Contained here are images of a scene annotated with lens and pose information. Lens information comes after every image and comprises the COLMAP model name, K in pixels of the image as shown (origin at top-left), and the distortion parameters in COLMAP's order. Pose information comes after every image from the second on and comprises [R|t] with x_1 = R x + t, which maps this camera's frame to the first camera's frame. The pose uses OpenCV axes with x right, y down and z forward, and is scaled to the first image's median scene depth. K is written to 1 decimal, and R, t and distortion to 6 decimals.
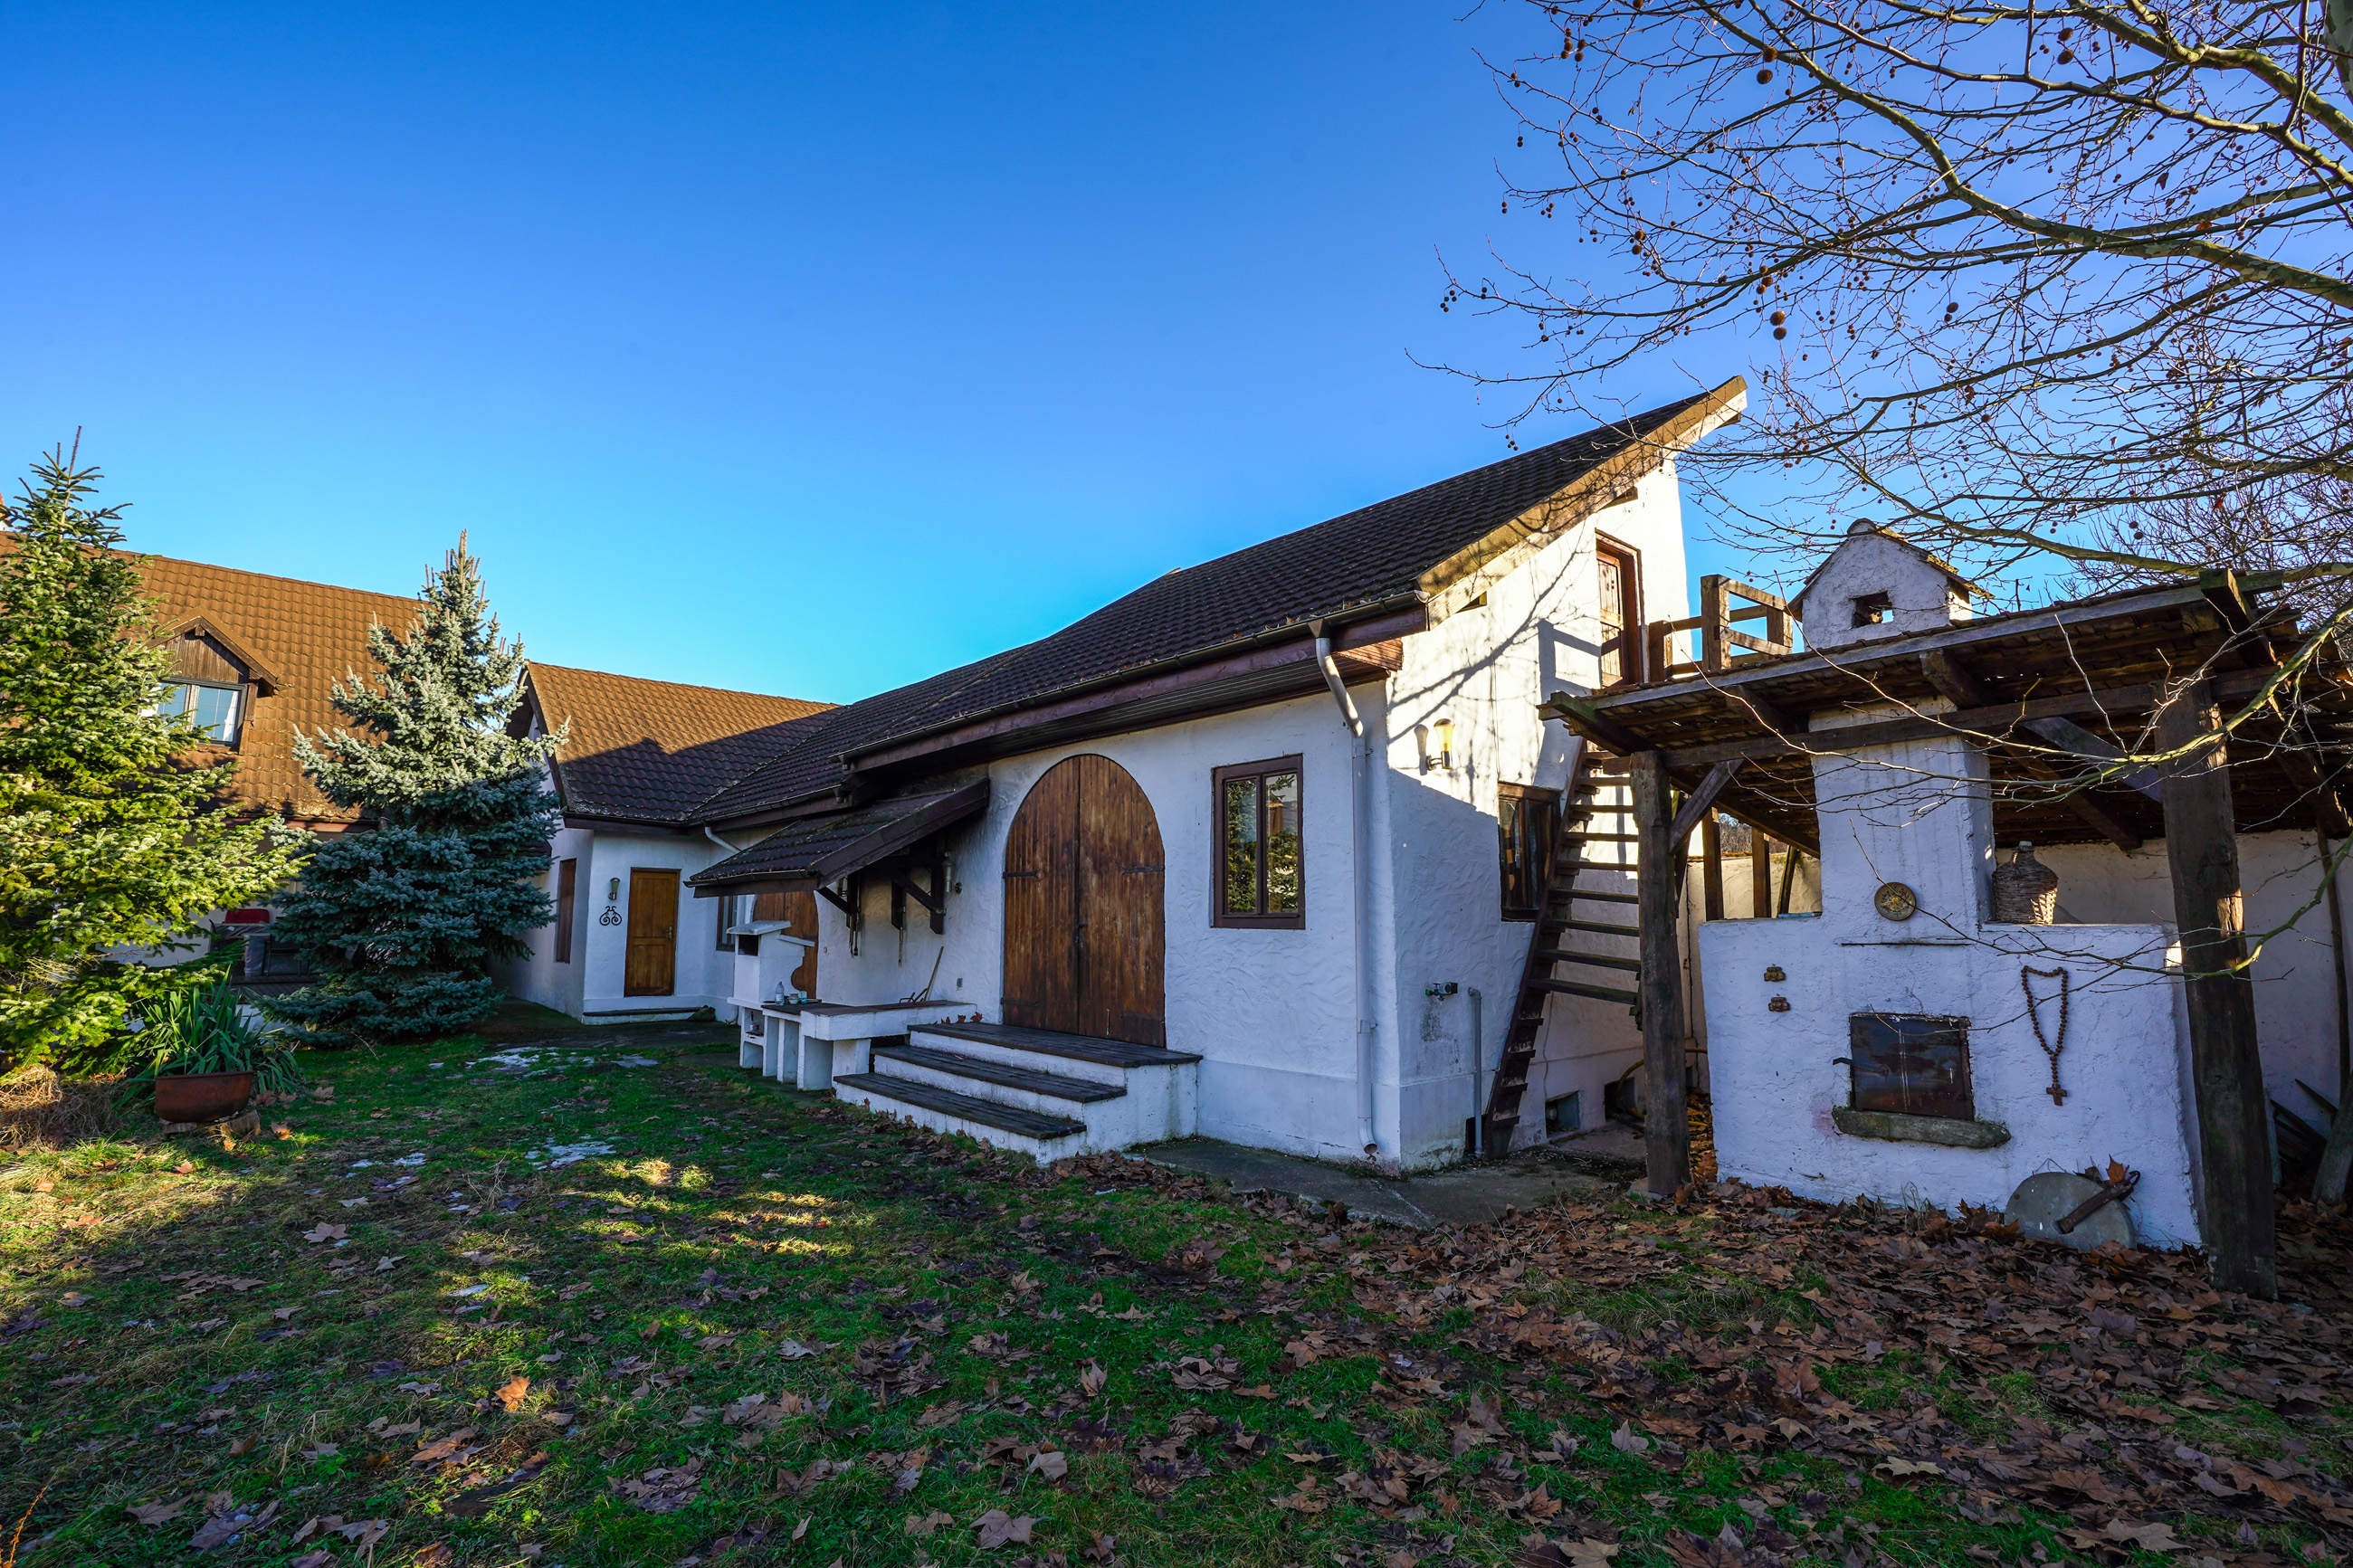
lens RADIAL K [[1076.1, 0, 1125.0], [0, 1076.1, 780.6], [0, 0, 1]] dist [-0.065550, 0.024047]
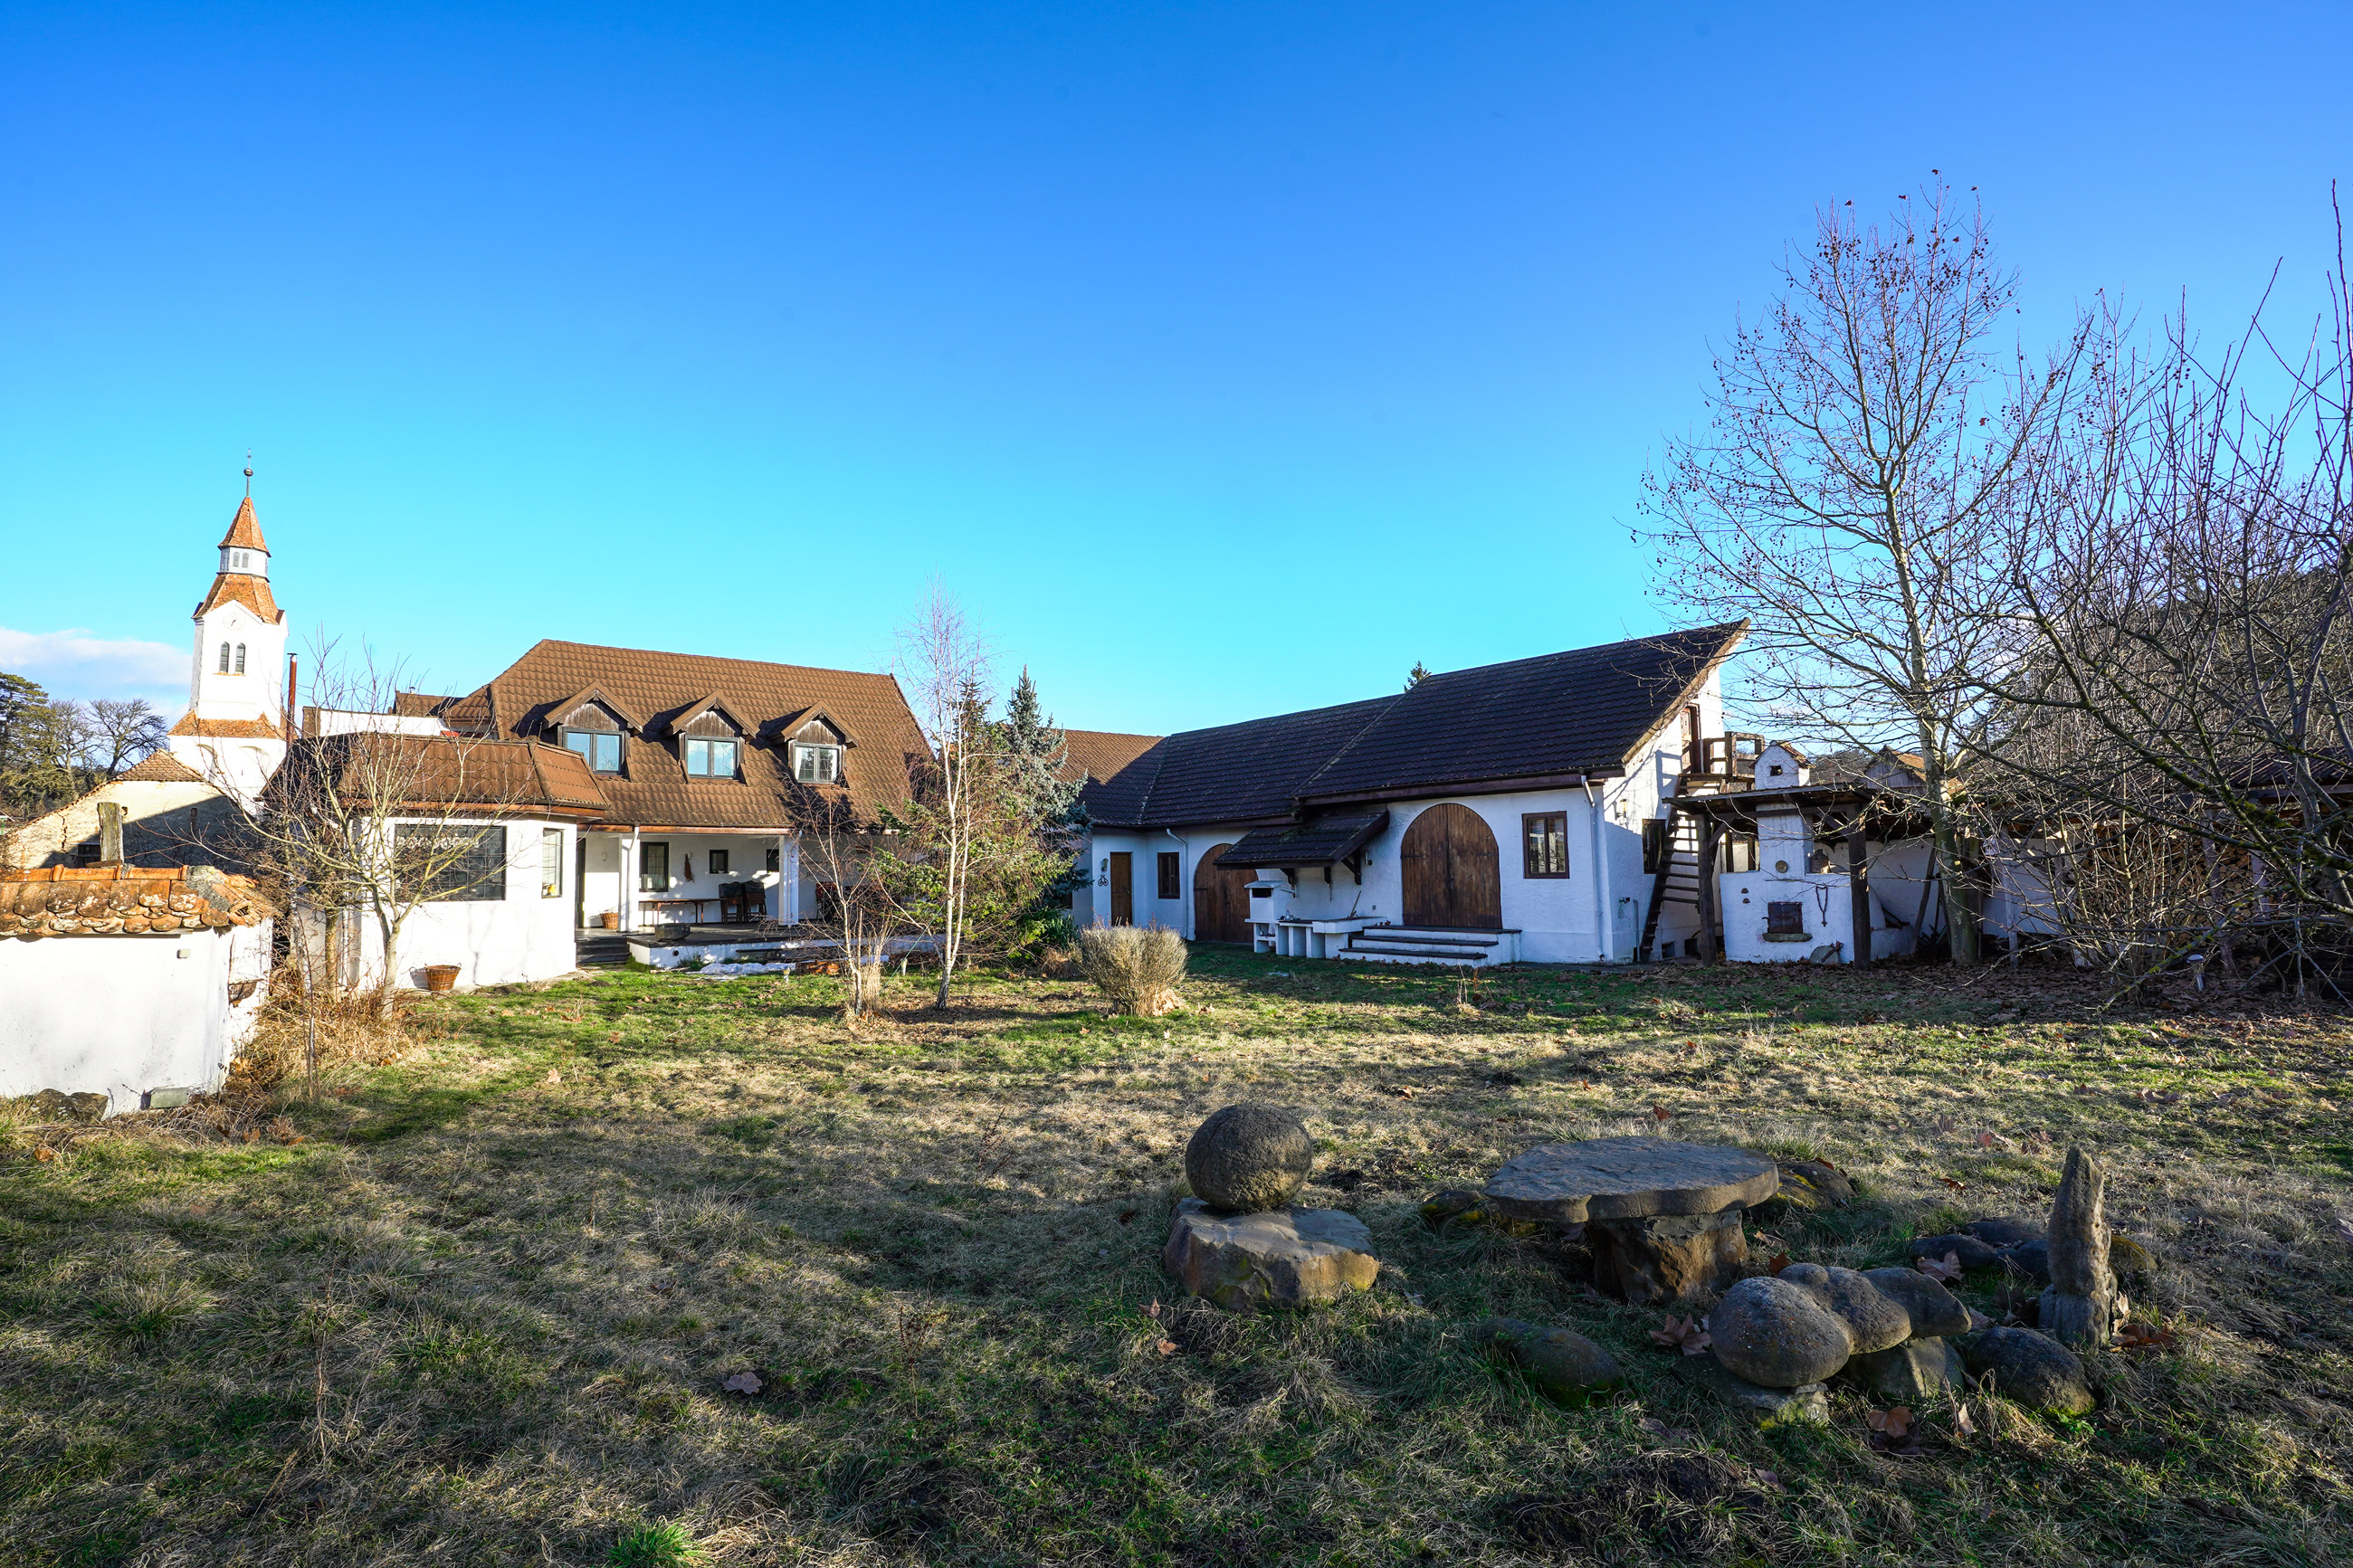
lens RADIAL K [[1207.2, 0, 1130.1], [0, 1207.2, 773.1], [0, 0, 1]] dist [-0.001119, -0.000226]
pose [[0.999724, -0.021877, 0.008581, -0.881410], [0.021450, 0.998664, 0.047004, -0.267425], [-0.009598, -0.046807, 0.998858, -1.834937]]
